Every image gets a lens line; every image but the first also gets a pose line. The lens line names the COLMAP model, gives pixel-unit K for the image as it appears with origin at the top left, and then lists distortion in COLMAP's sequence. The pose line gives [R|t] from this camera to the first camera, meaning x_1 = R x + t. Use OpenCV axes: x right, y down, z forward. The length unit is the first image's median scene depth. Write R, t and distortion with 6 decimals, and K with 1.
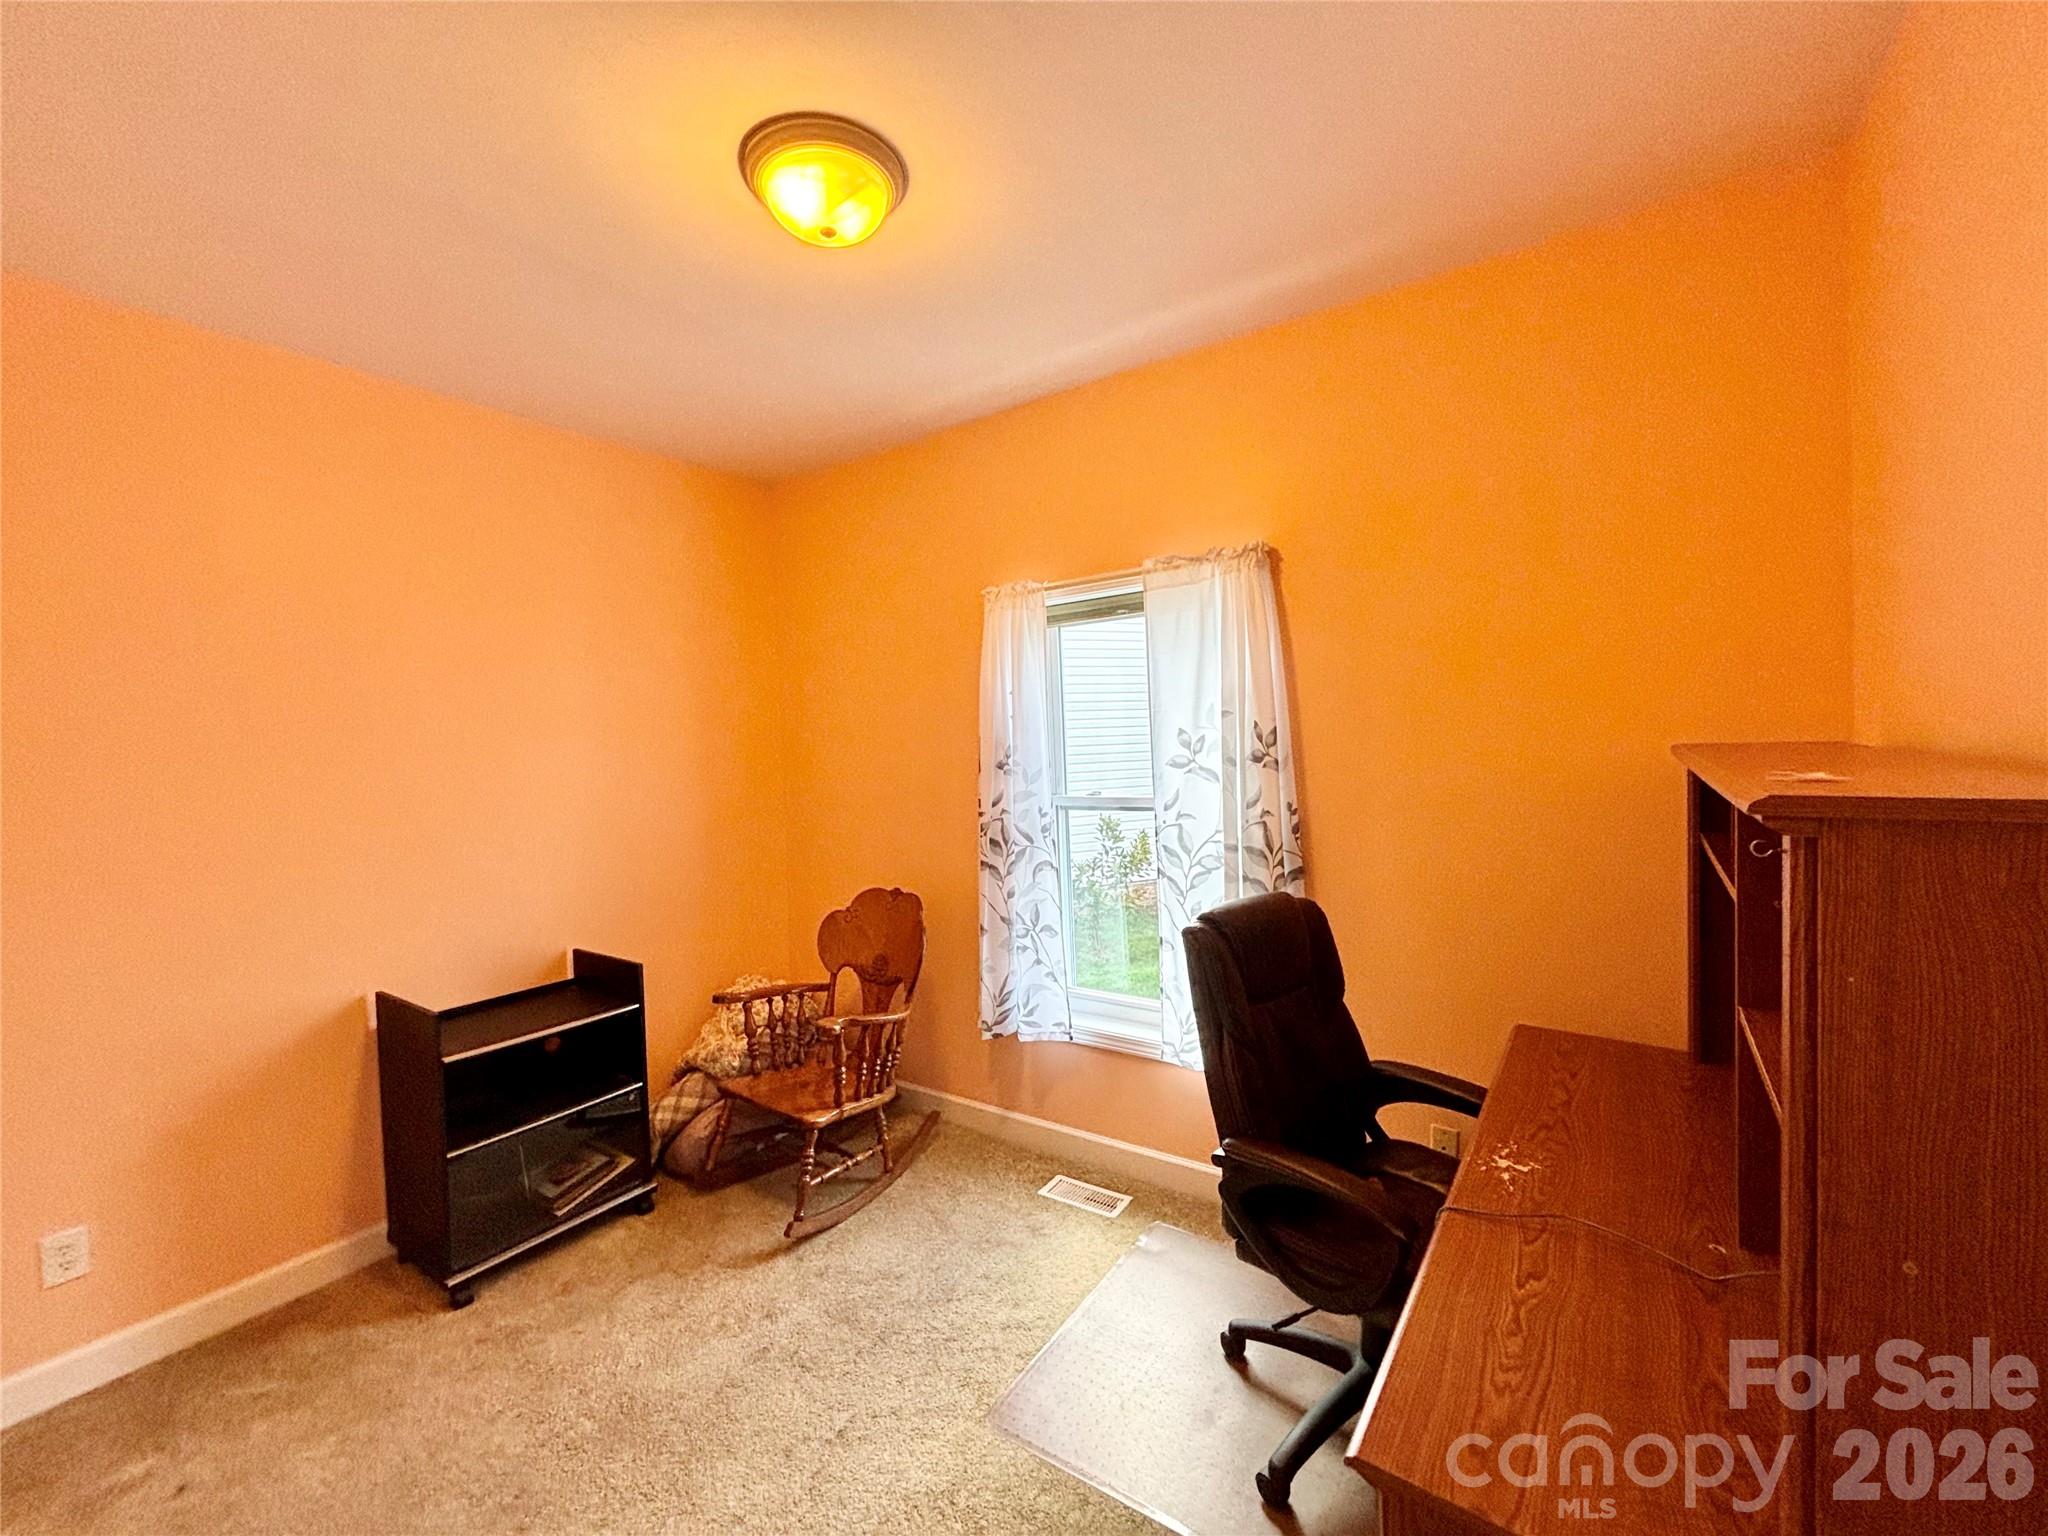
lens RADIAL K [[830.4, 0, 1024.0], [0, 830.4, 768.0], [0, 0, 1]] dist [0.000312, 0.000033]
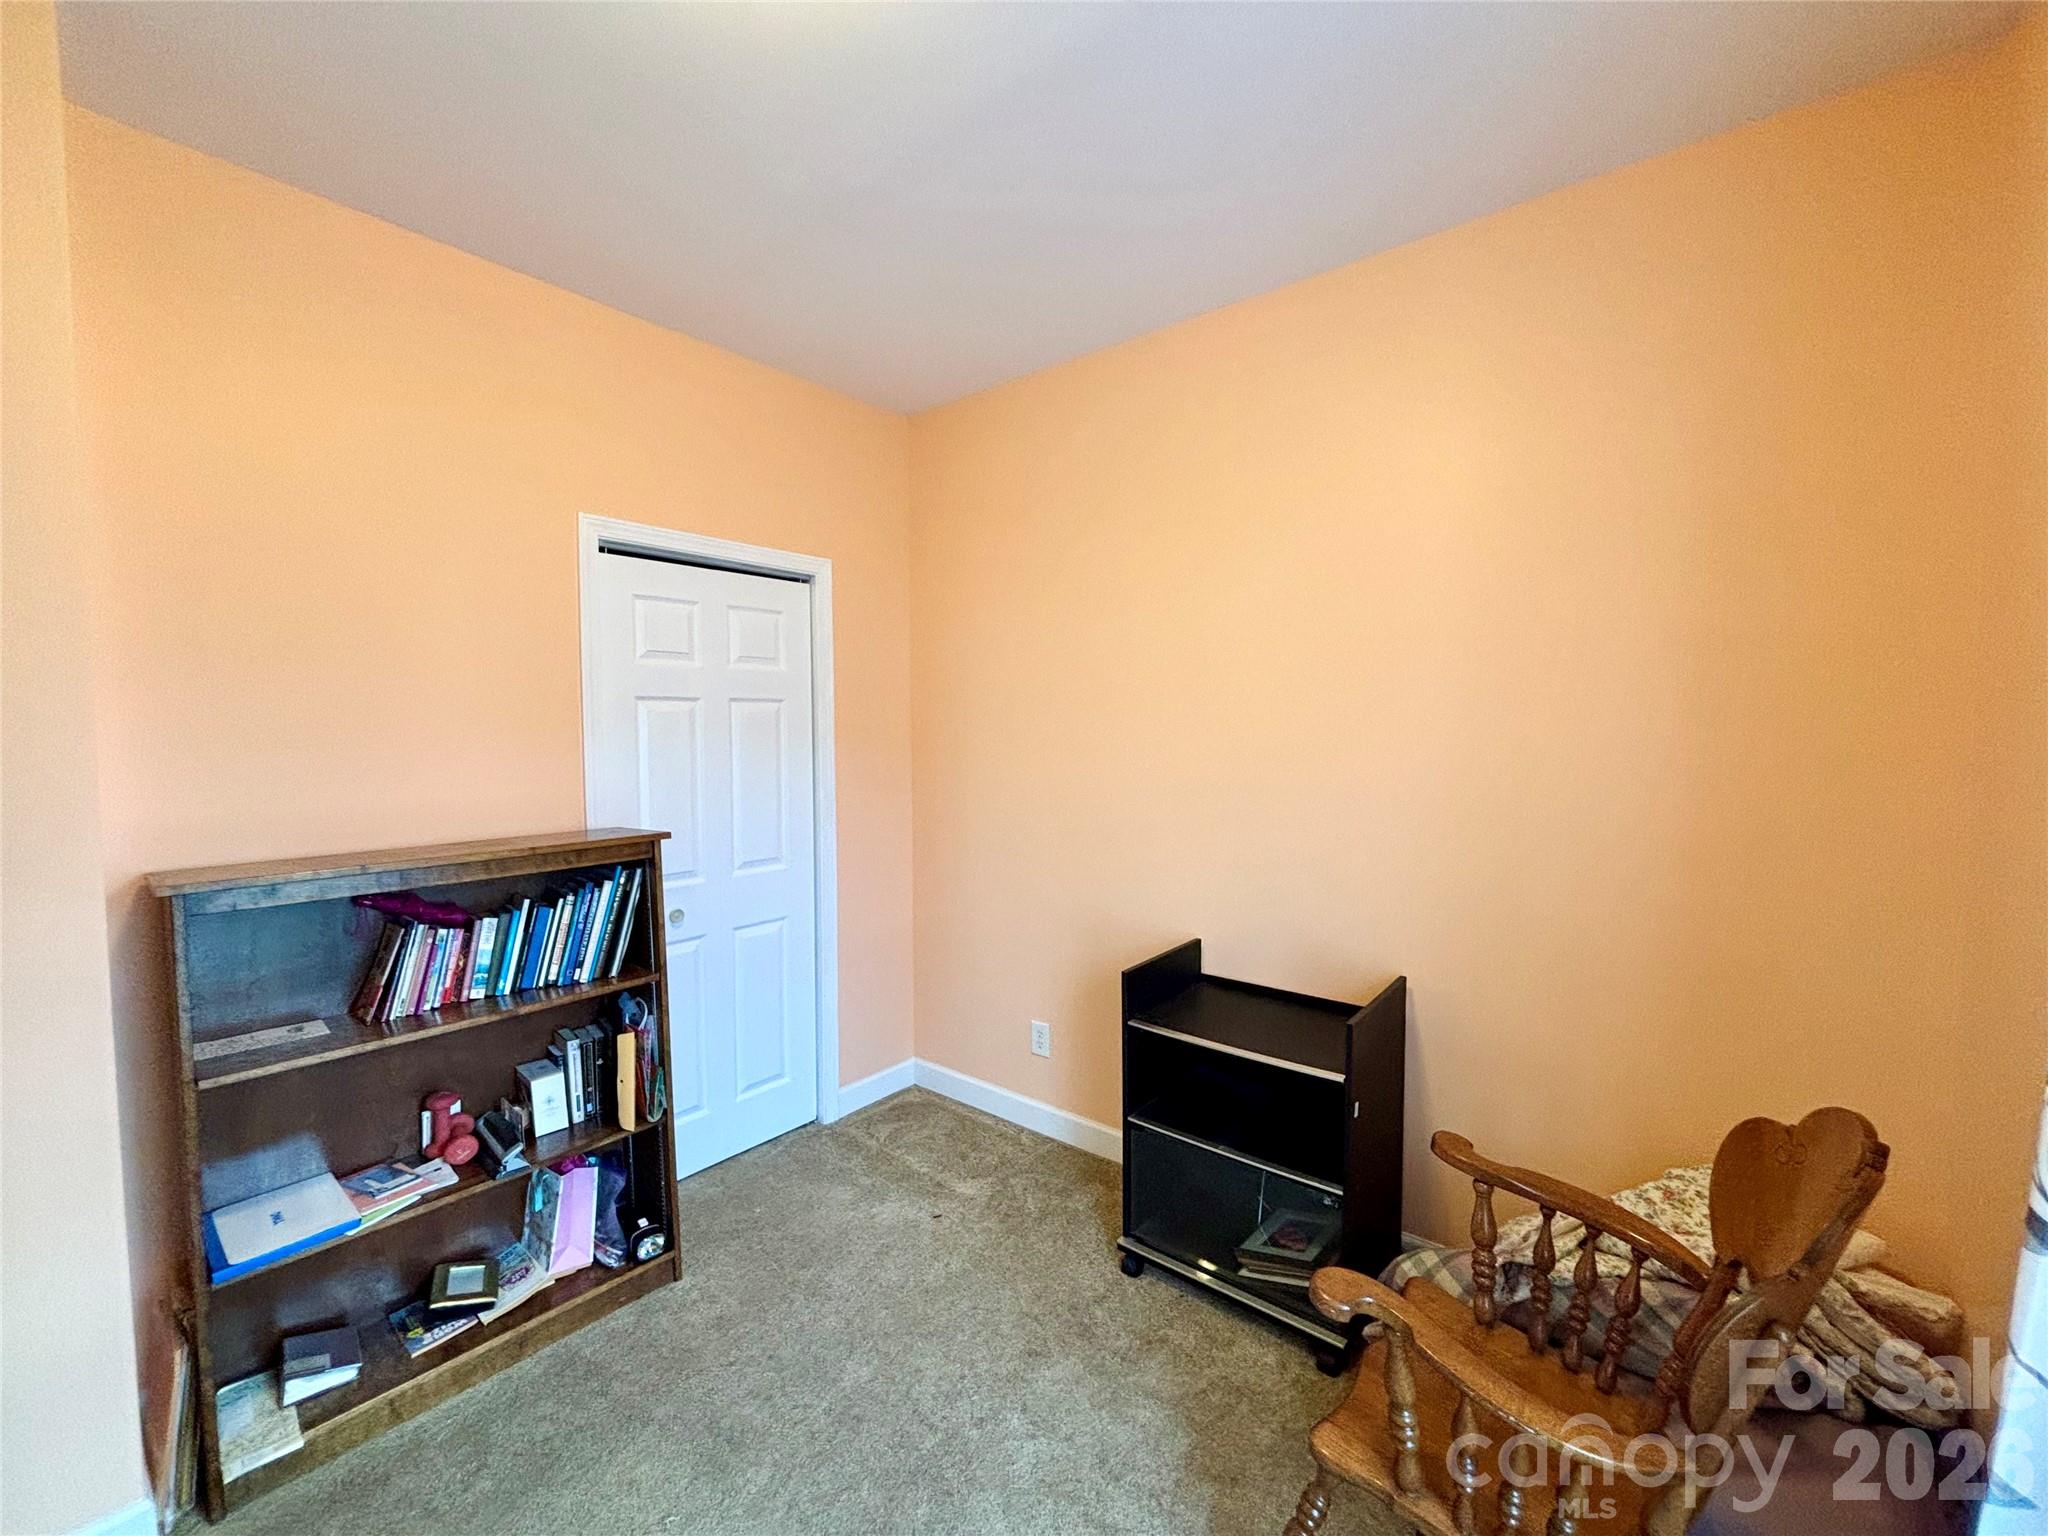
lens RADIAL K [[812.1, 0, 1024.0], [0, 812.1, 768.0], [0, 0, 1]] dist [0.000048, 0.000007]
pose [[-0.104092, 0.082147, -0.991169, 0.233086], [-0.027155, 0.995977, 0.085397, -0.022004], [0.994197, 0.035804, -0.101442, 0.923336]]
